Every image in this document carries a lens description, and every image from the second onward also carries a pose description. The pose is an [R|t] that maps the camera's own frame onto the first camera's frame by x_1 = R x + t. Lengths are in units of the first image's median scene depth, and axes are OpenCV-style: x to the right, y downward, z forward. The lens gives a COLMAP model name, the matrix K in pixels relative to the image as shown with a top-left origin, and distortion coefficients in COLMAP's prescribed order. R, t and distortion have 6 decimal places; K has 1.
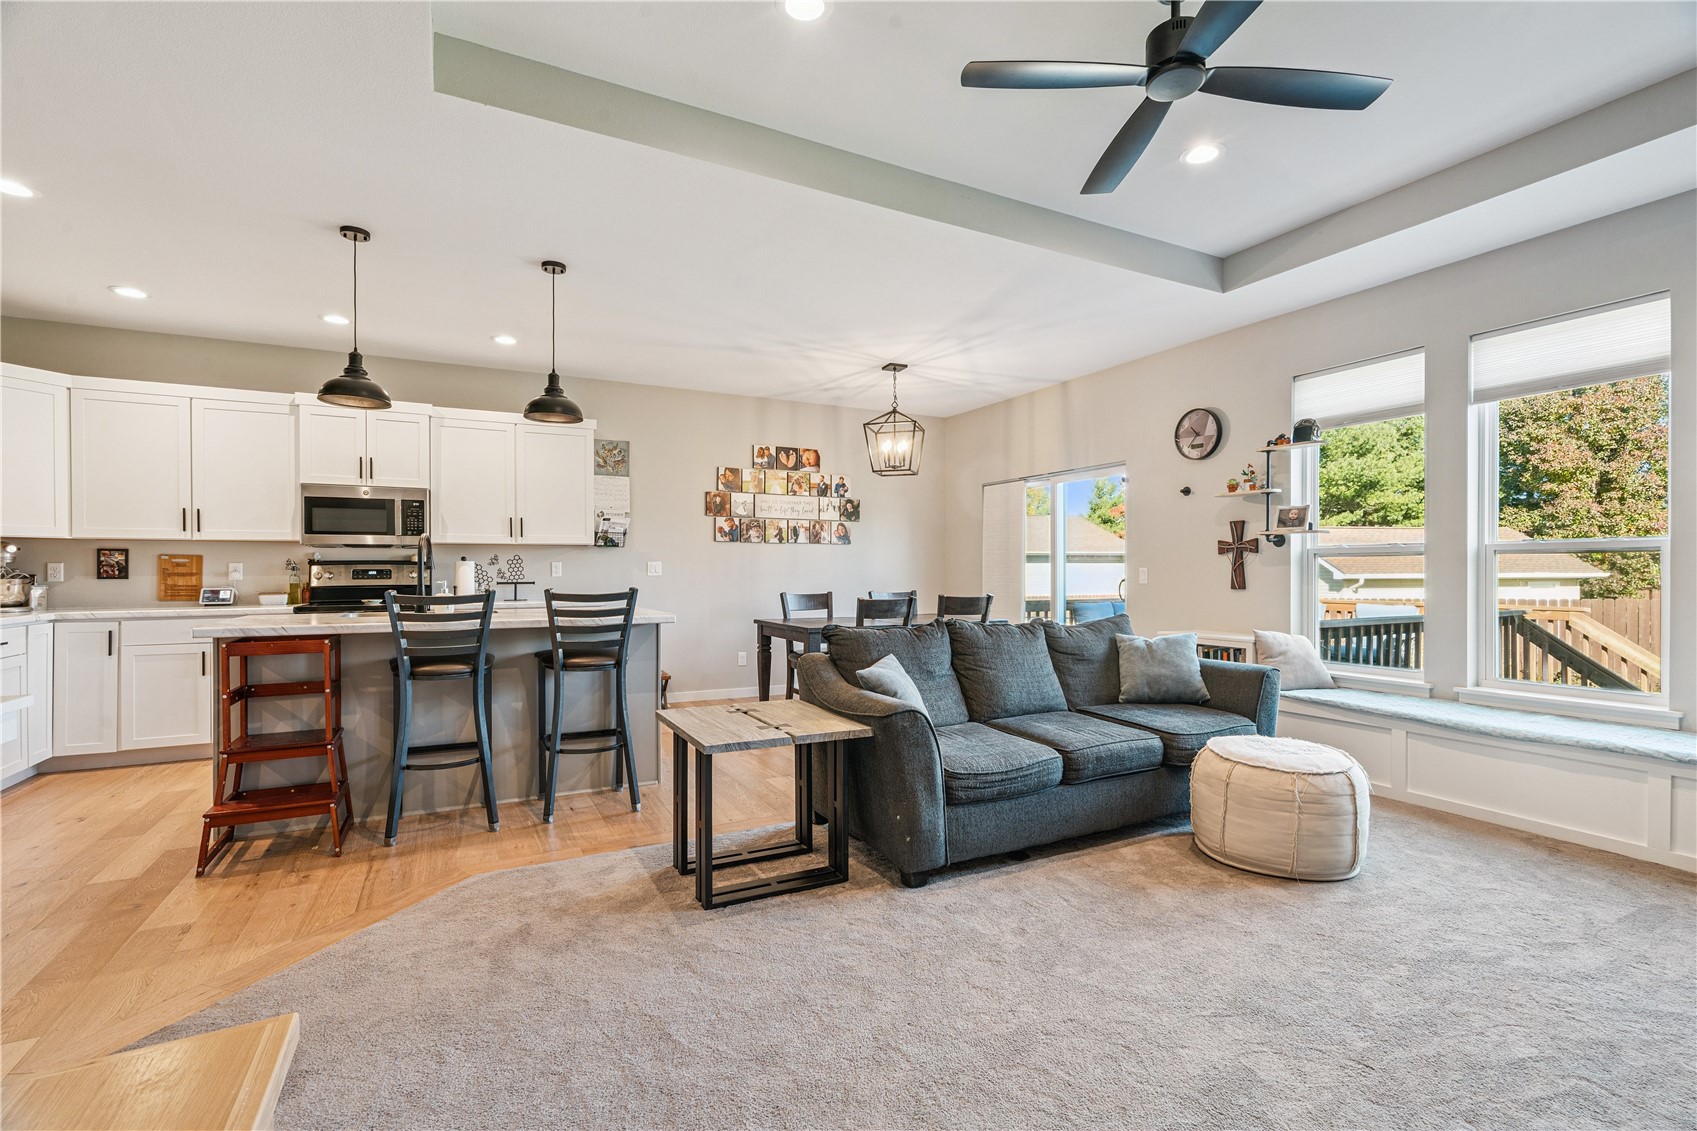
lens RADIAL K [[761.5, 0, 851.0], [0, 761.5, 571.0], [0, 0, 1]] dist [-0.002739, 0.000820]
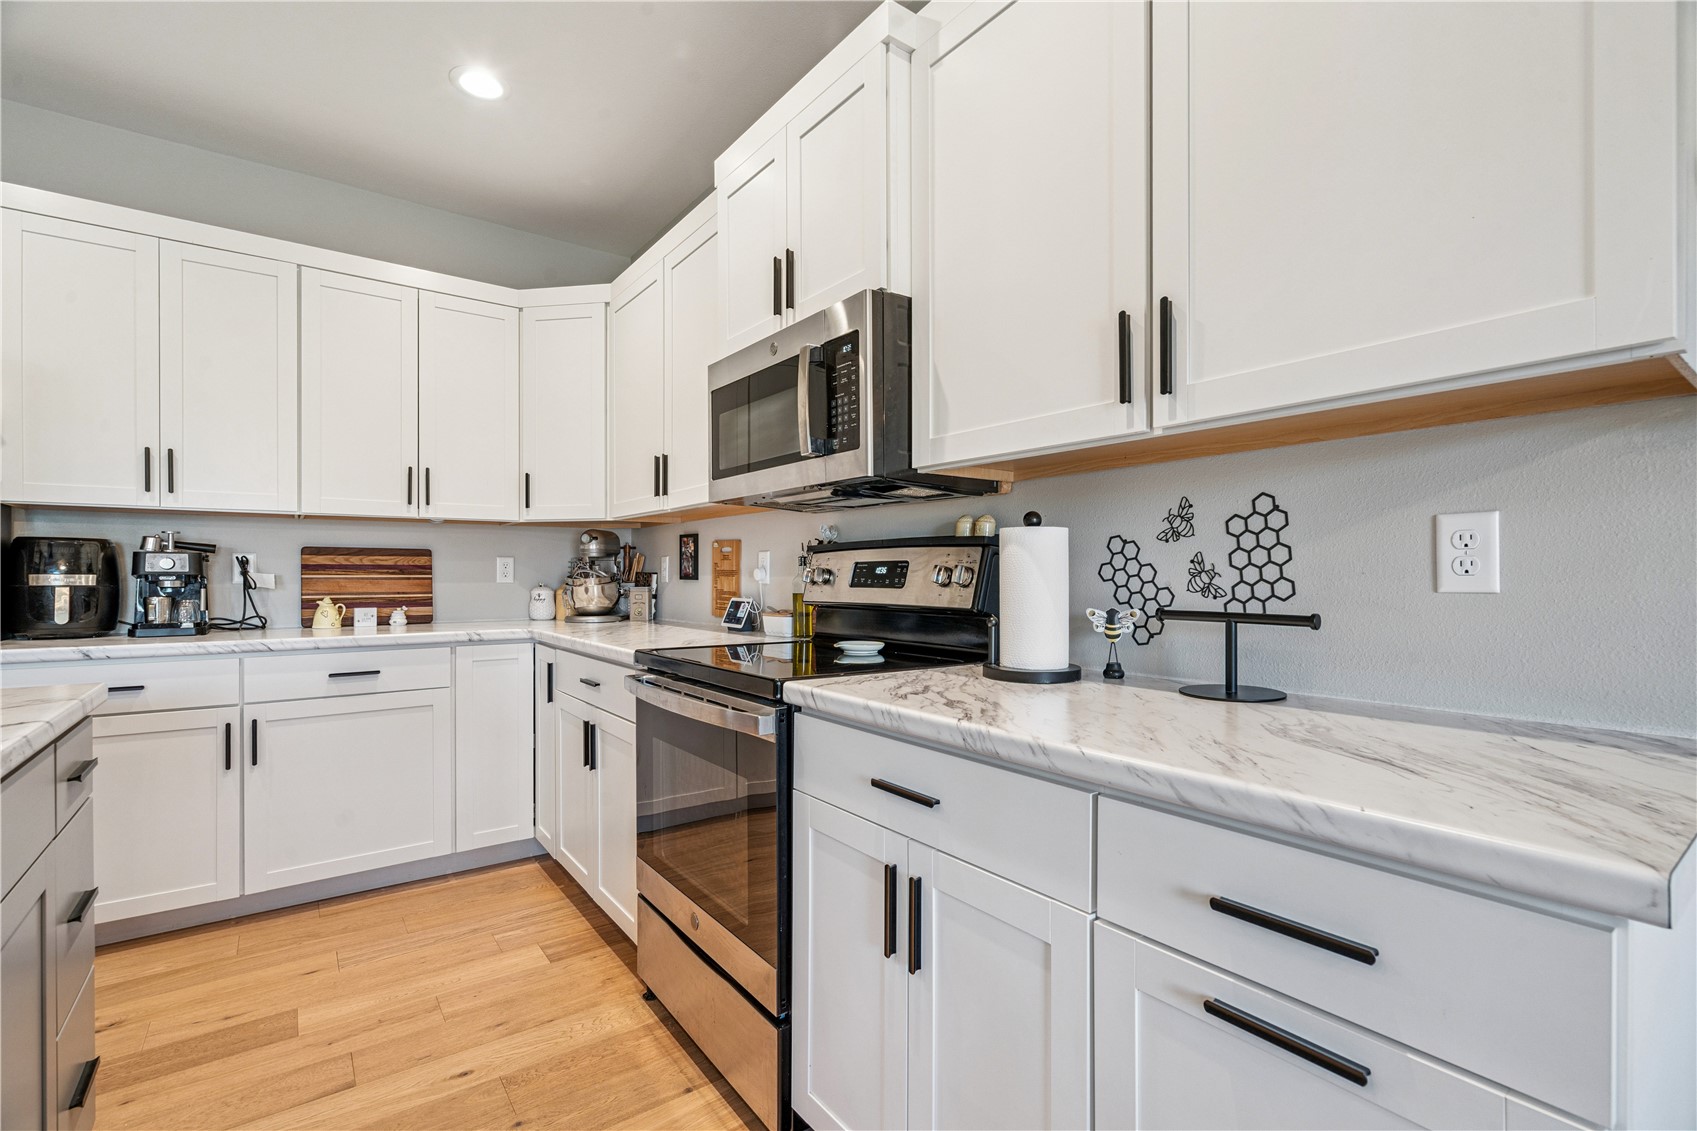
lens RADIAL K [[761.5, 0, 851.0], [0, 761.5, 571.0], [0, 0, 1]] dist [-0.002739, 0.000820]
pose [[0.158462, 0.000867, -0.987365, -0.264607], [-0.000197, 1.000000, 0.000847, 0.002246], [0.987365, 0.000060, 0.158462, 0.951507]]
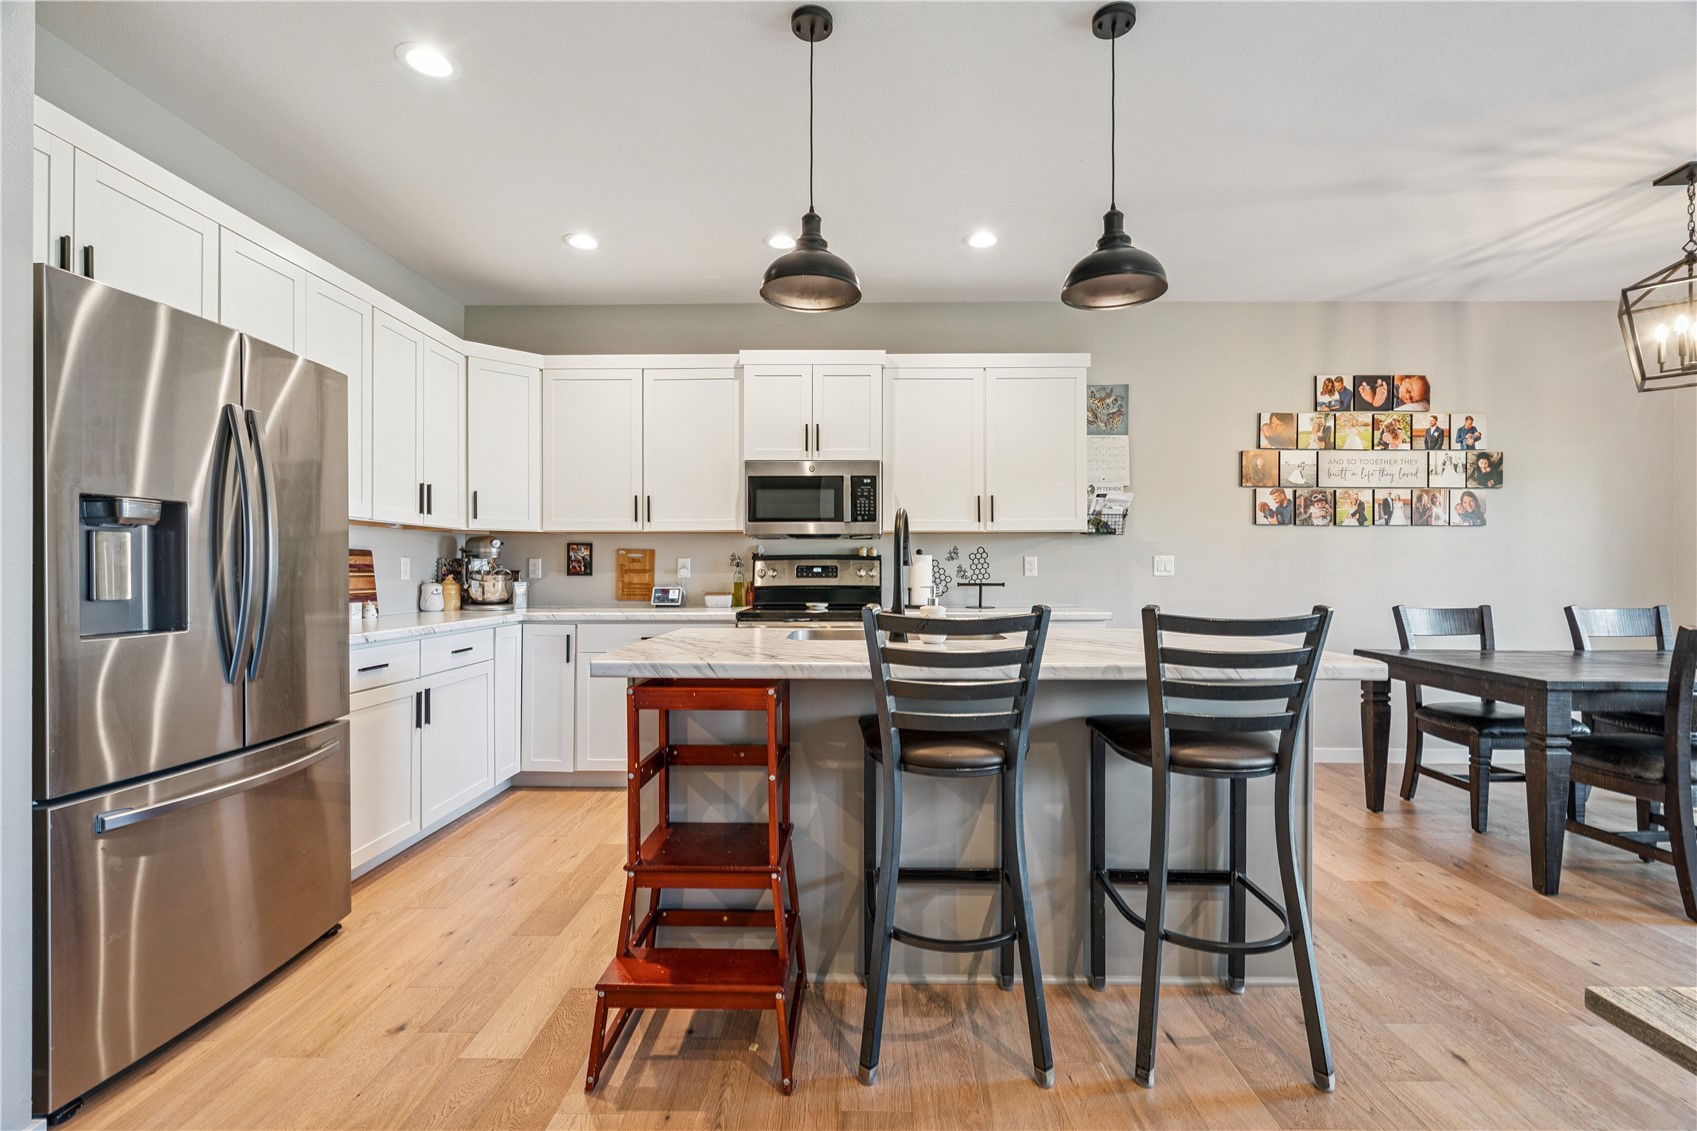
lens RADIAL K [[763.3, 0, 848.5], [0, 763.3, 565.5], [0, 0, 1]] dist [-0.008633, 0.000708]
pose [[0.877317, 0.001617, -0.479909, -0.217531], [-0.003464, 0.999990, -0.002964, -0.000184], [0.479899, 0.004263, 0.877313, 0.313846]]
